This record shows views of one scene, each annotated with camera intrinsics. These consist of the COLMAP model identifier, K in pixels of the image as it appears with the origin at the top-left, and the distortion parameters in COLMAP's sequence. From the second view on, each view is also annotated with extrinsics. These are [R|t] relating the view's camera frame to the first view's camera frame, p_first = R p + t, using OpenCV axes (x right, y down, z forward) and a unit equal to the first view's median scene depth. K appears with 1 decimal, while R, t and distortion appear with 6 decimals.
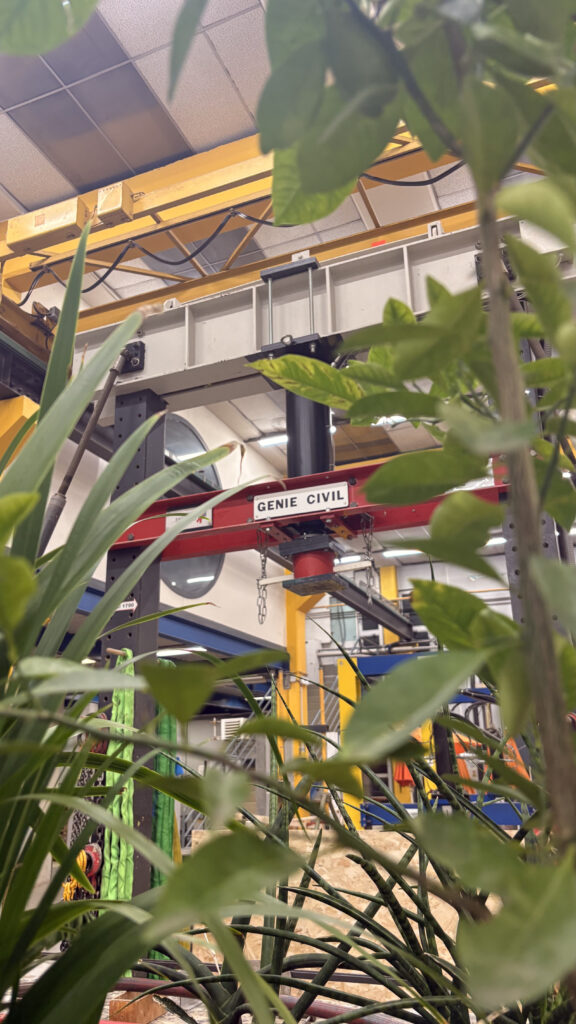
lens RADIAL K [[771.6, 0, 291.4], [0, 771.6, 531.7], [0, 0, 1]] dist [0.007511, -0.000930]
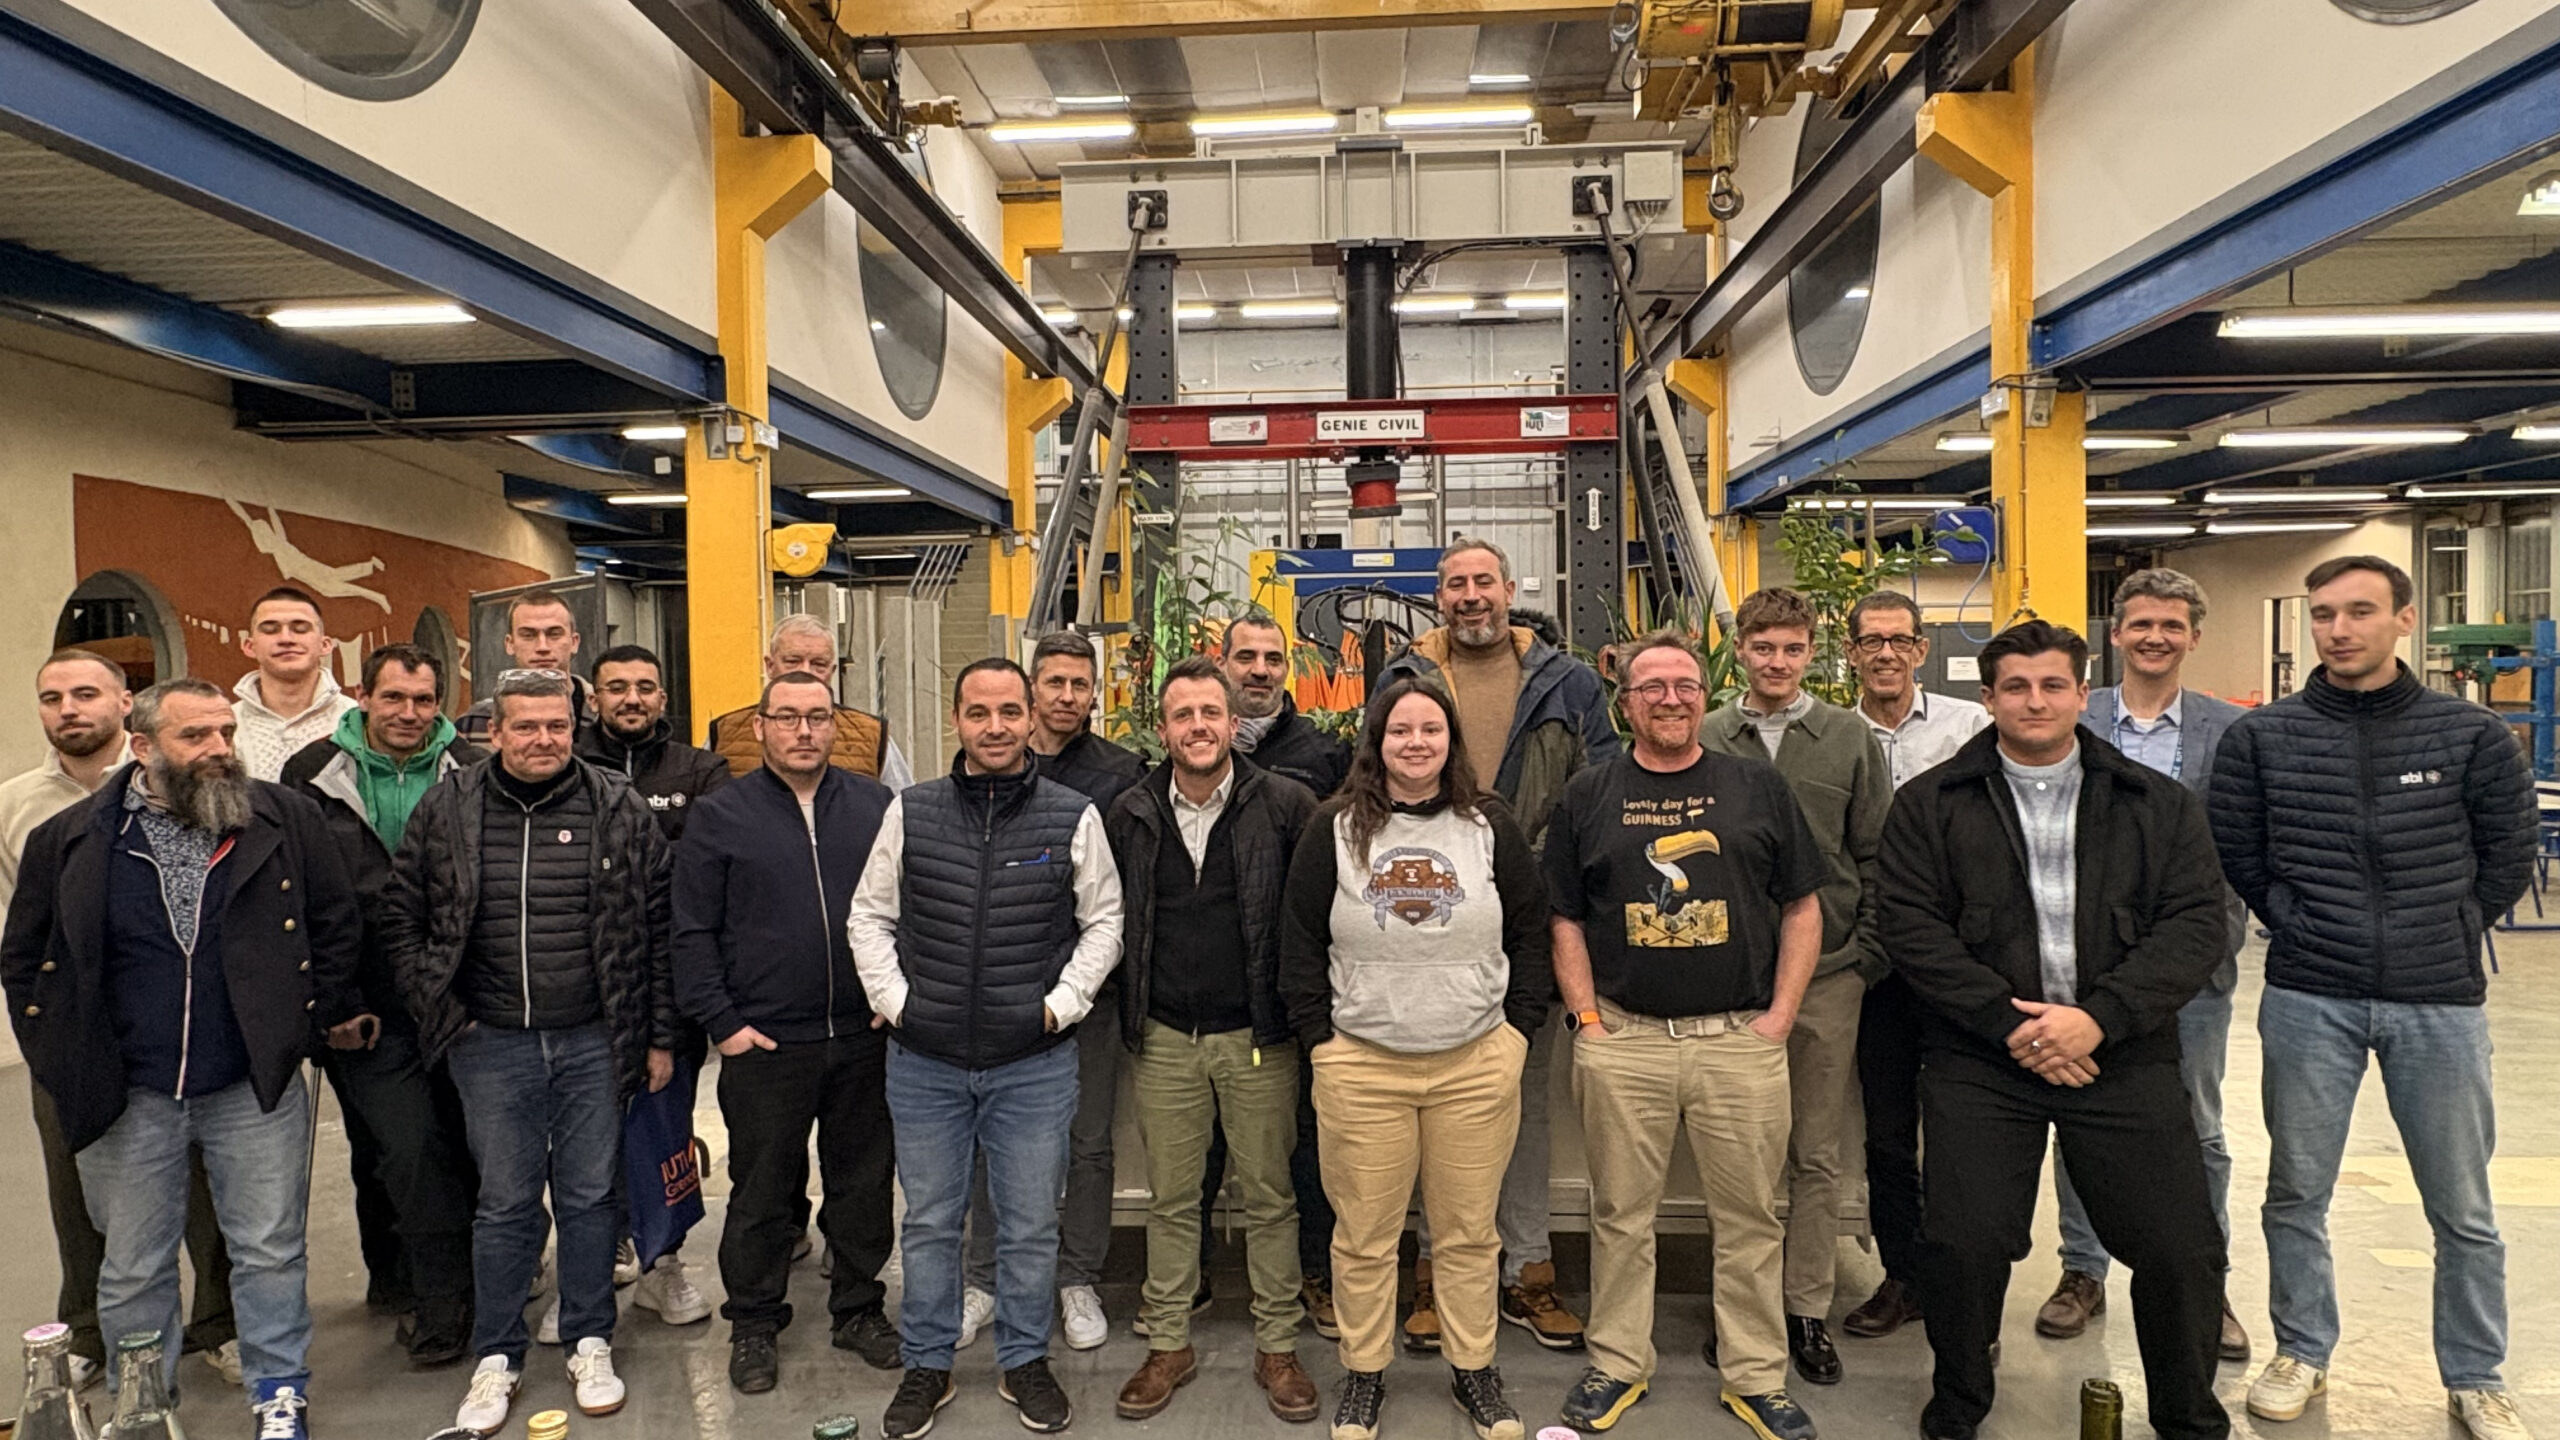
lens RADIAL K [[1612.7, 0, 1280.0], [0, 1612.7, 720.0], [0, 0, 1]] dist [0.021590, 0.000775]
pose [[0.945136, -0.007242, 0.326596, -0.661339], [-0.098179, 0.947237, 0.305126, -0.257120], [-0.311574, -0.320451, 0.894557, -0.771092]]
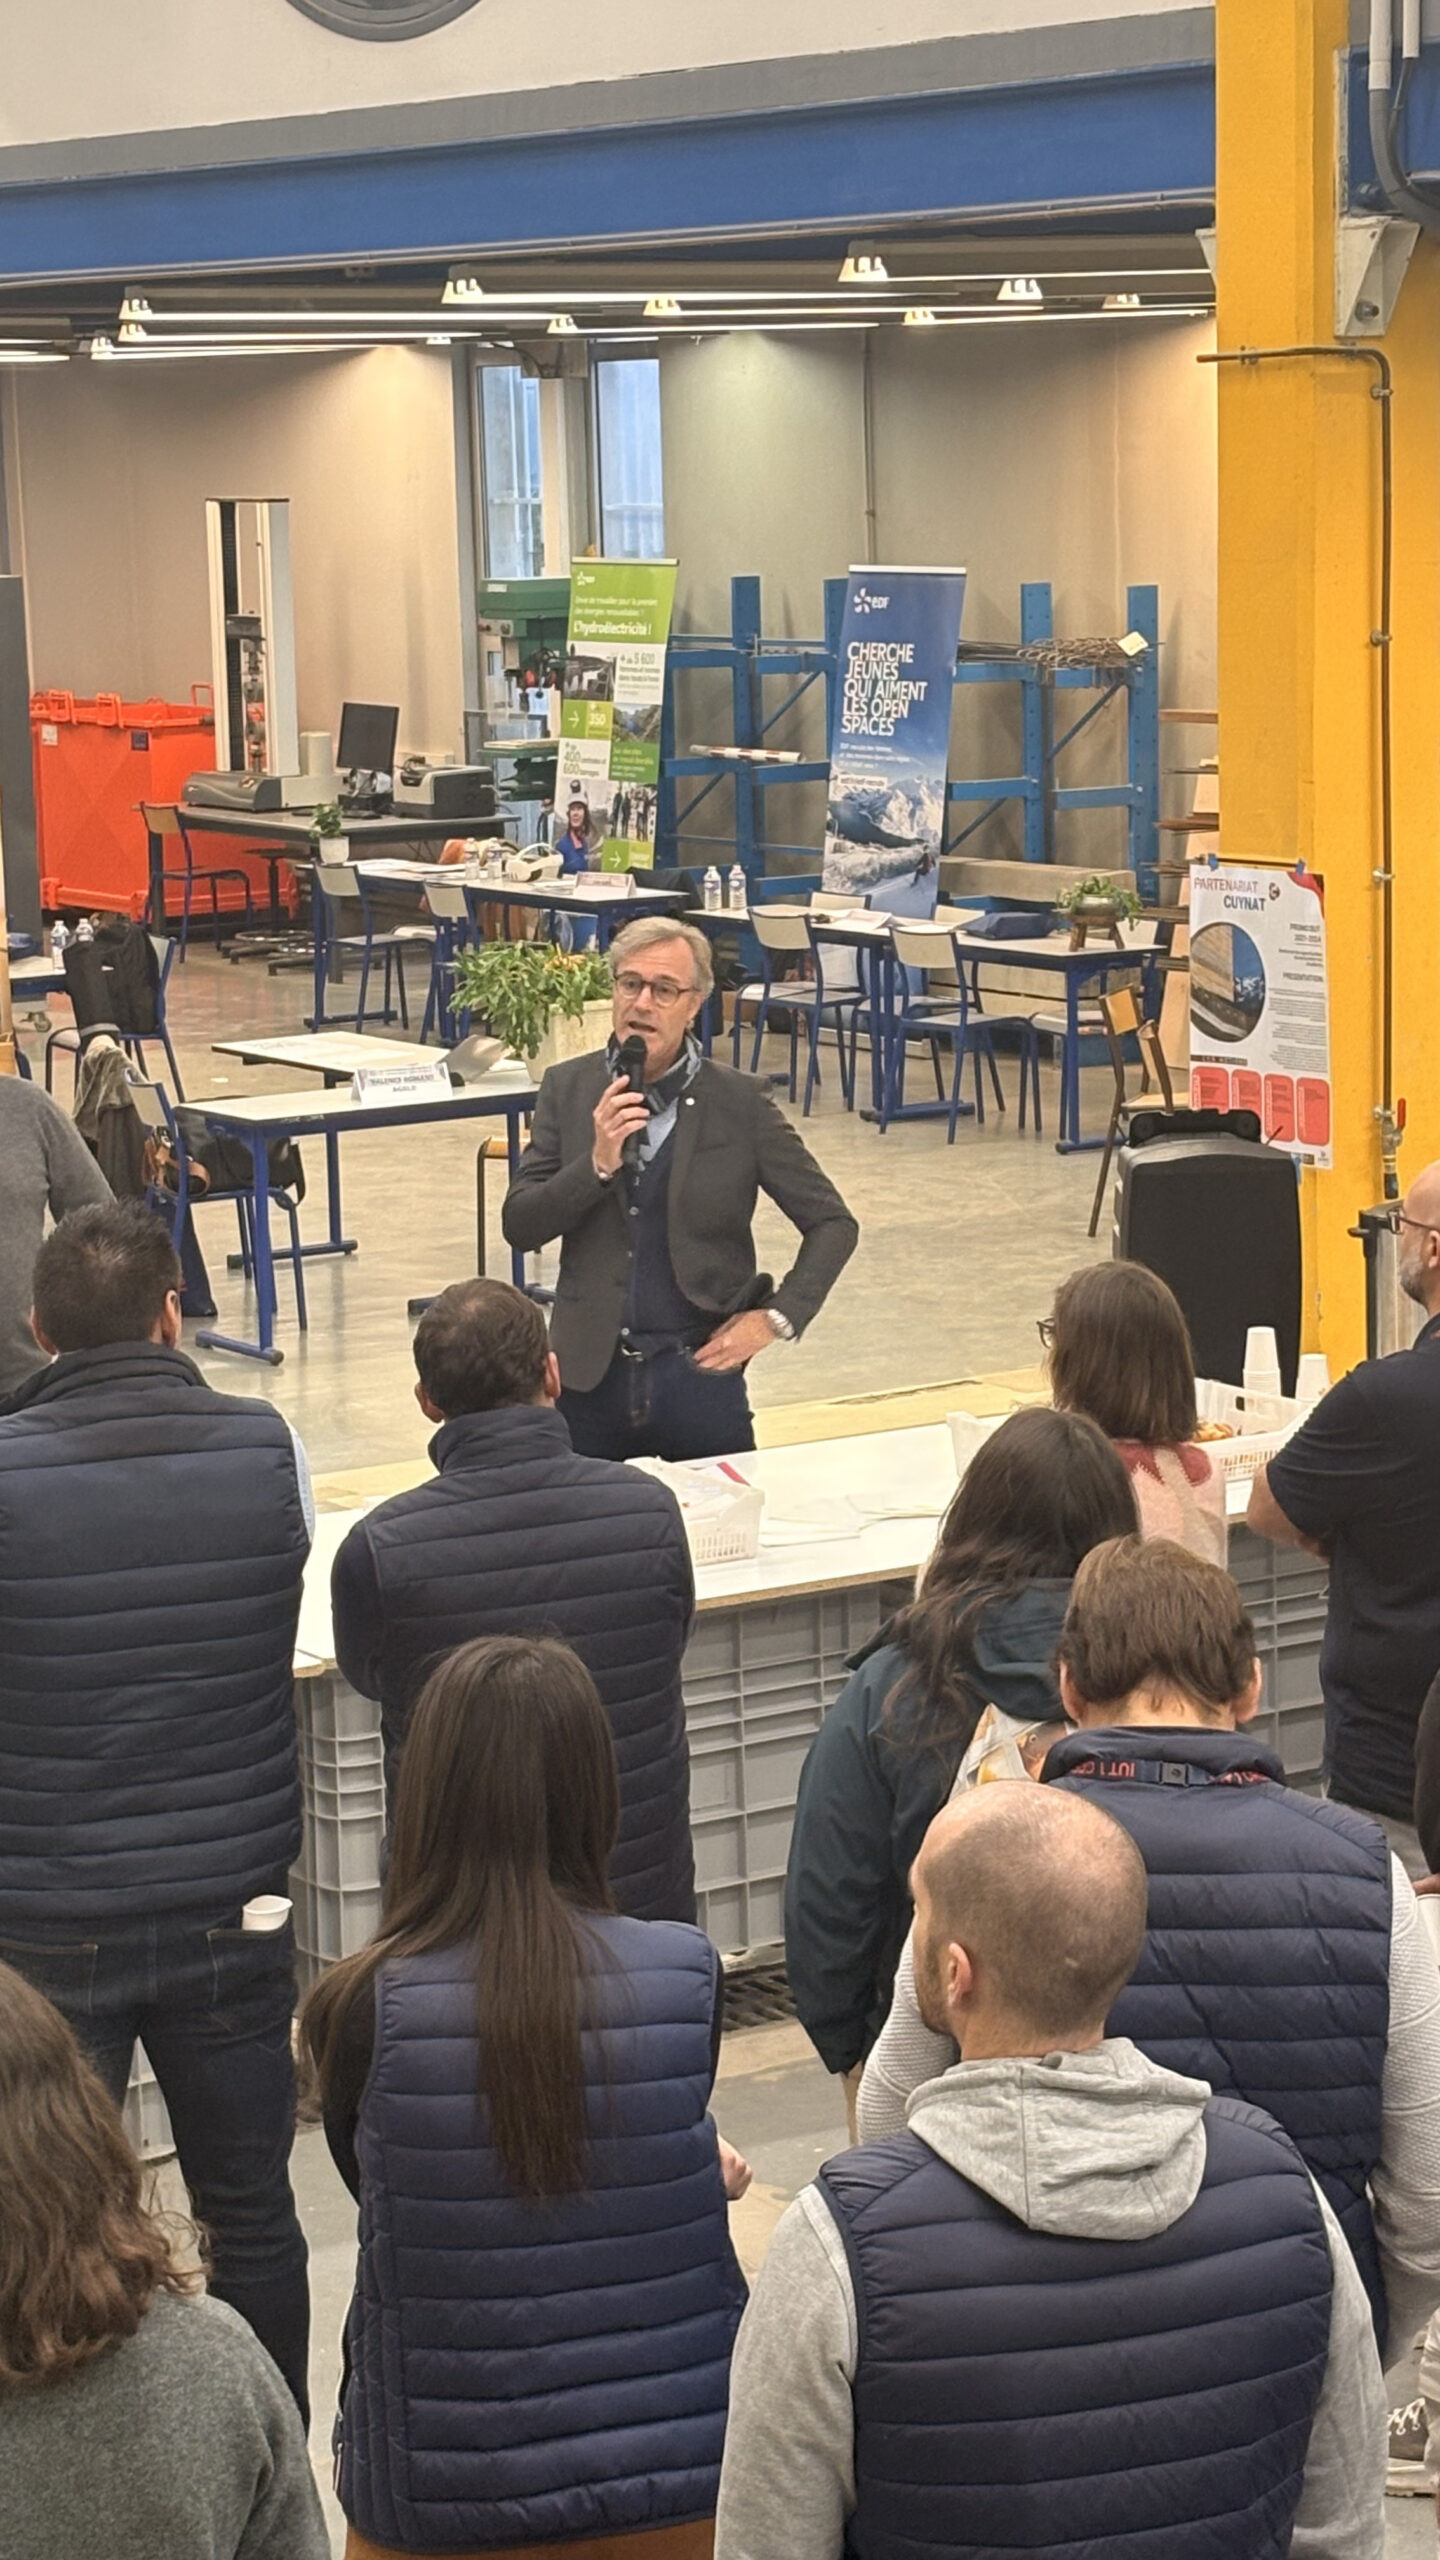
lens RADIAL K [[5489.6, 0, 720.0], [0, 5489.6, 1280.0], [0, 0, 1]] dist [0.461428, -3.920700]
pose [[0.570575, -0.127921, 0.811222, -2.148752], [-0.231326, 0.922763, 0.308214, -0.885690], [-0.787993, -0.363516, 0.496914, -1.917903]]
